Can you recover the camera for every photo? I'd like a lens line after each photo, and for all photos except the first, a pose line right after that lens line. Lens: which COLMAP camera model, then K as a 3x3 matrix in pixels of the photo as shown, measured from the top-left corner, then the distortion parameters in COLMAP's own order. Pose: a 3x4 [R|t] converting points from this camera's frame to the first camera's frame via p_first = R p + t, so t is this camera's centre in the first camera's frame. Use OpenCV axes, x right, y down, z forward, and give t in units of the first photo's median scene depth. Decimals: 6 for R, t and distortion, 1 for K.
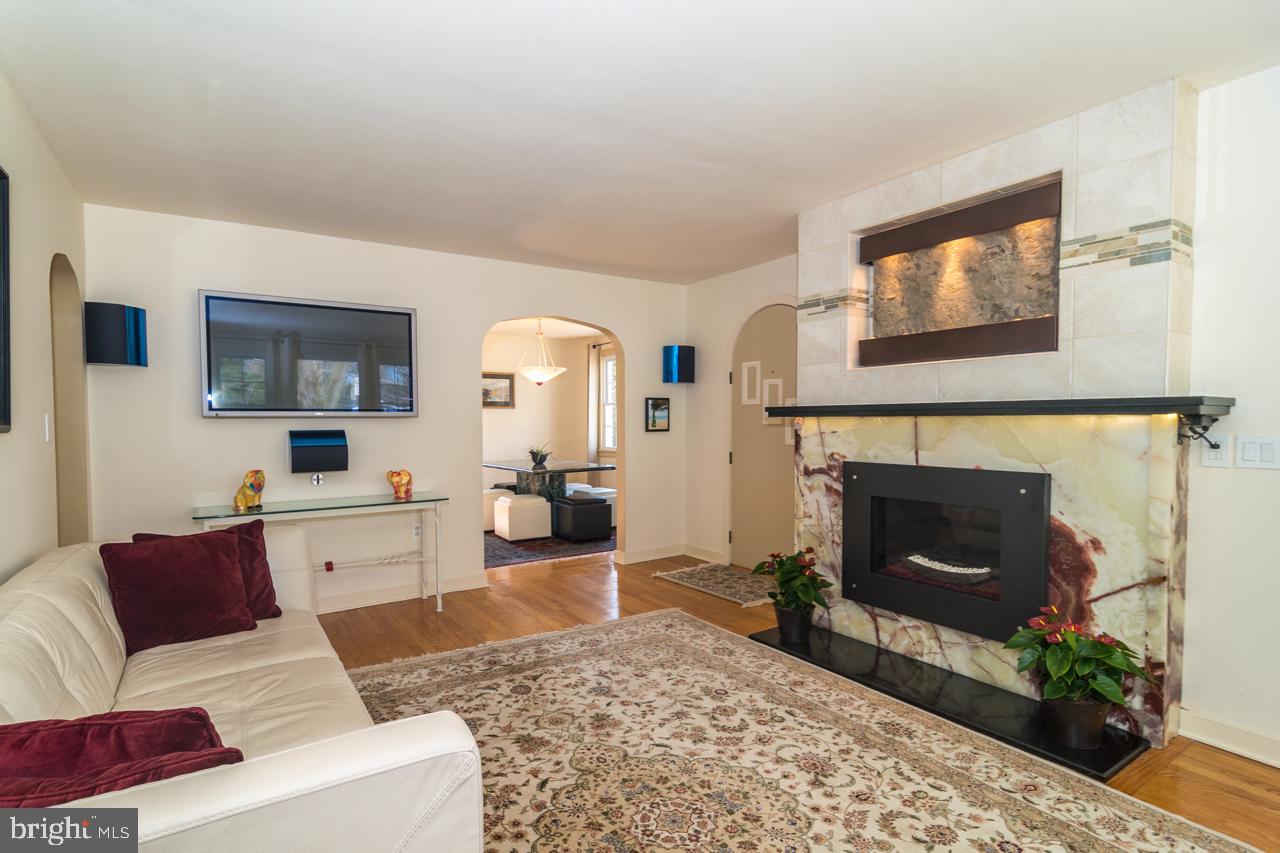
lens RADIAL K [[615.3, 0, 631.4], [0, 615.3, 435.1], [0, 0, 1]] dist [0.000079, 0.000110]
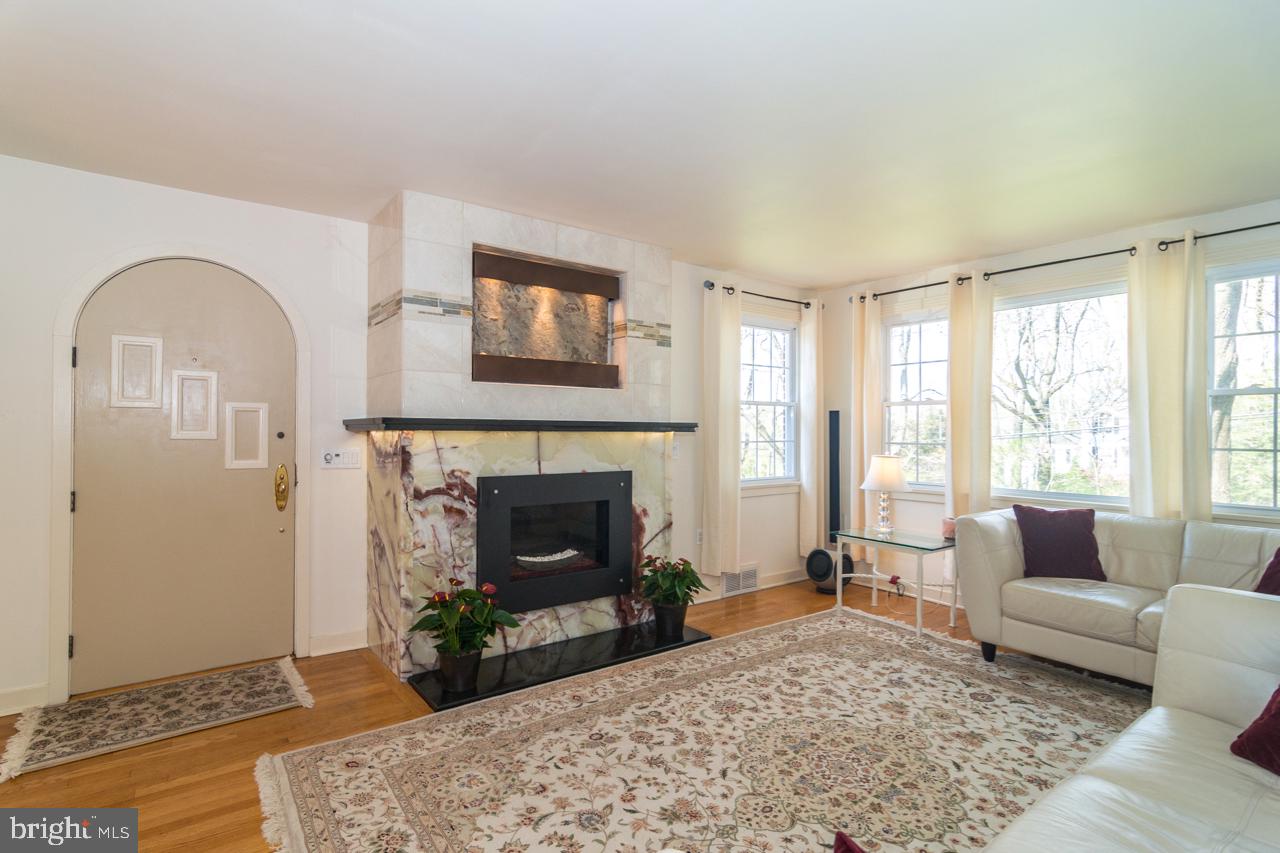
lens RADIAL K [[615.3, 0, 629.6], [0, 615.3, 422.9], [0, 0, 1]] dist [0.000079, 0.000110]
pose [[-0.036834, 0.016438, 0.999186, -0.746342], [0.018985, 0.999696, -0.015746, -0.027381], [-0.999141, 0.018389, -0.037135, 0.950531]]
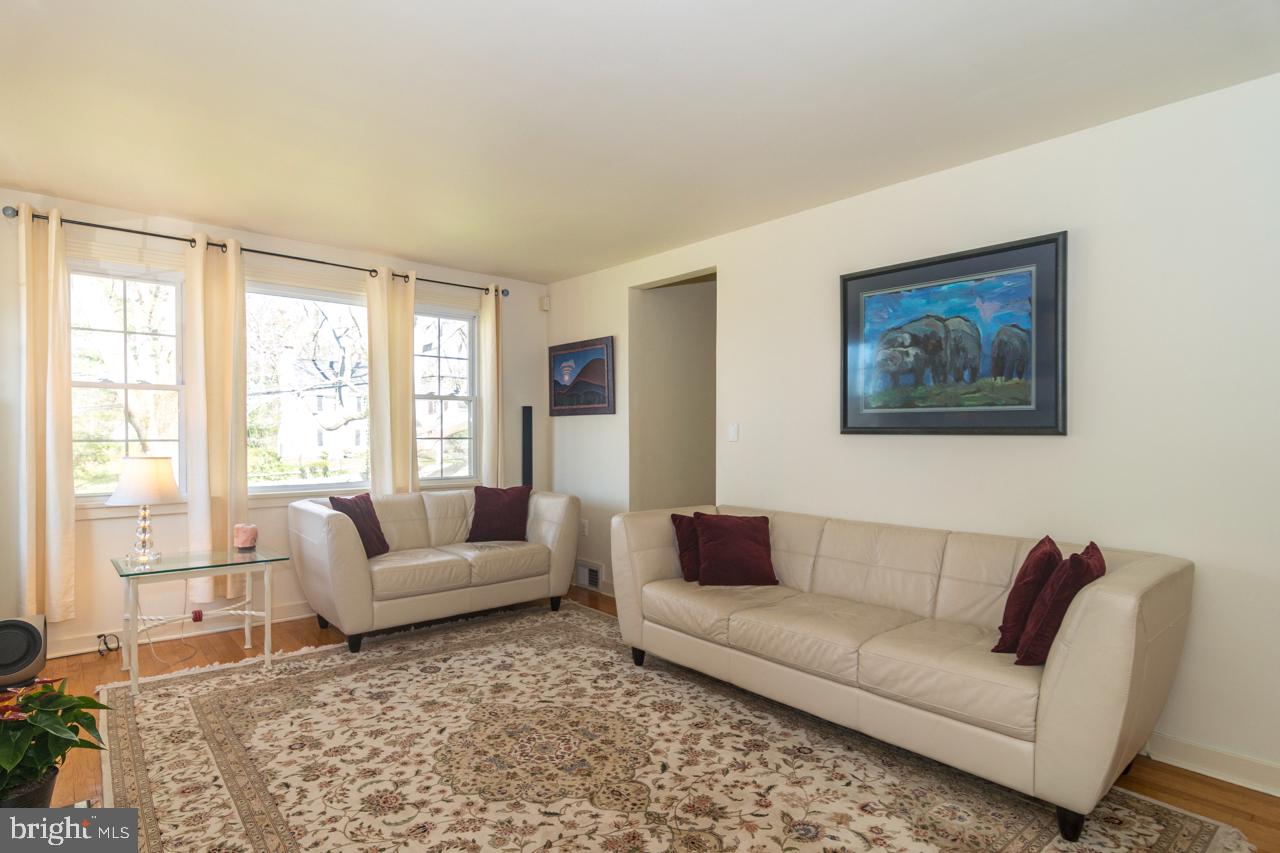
lens RADIAL K [[670.9, 0, 602.0], [0, 670.9, 434.1], [0, 0, 1]] dist [0.001454, 0.000448]
pose [[-0.996321, 0.002502, -0.085664, 0.045472], [0.000139, 0.999620, 0.027576, -0.032815], [0.085700, 0.027462, -0.995942, 1.543846]]
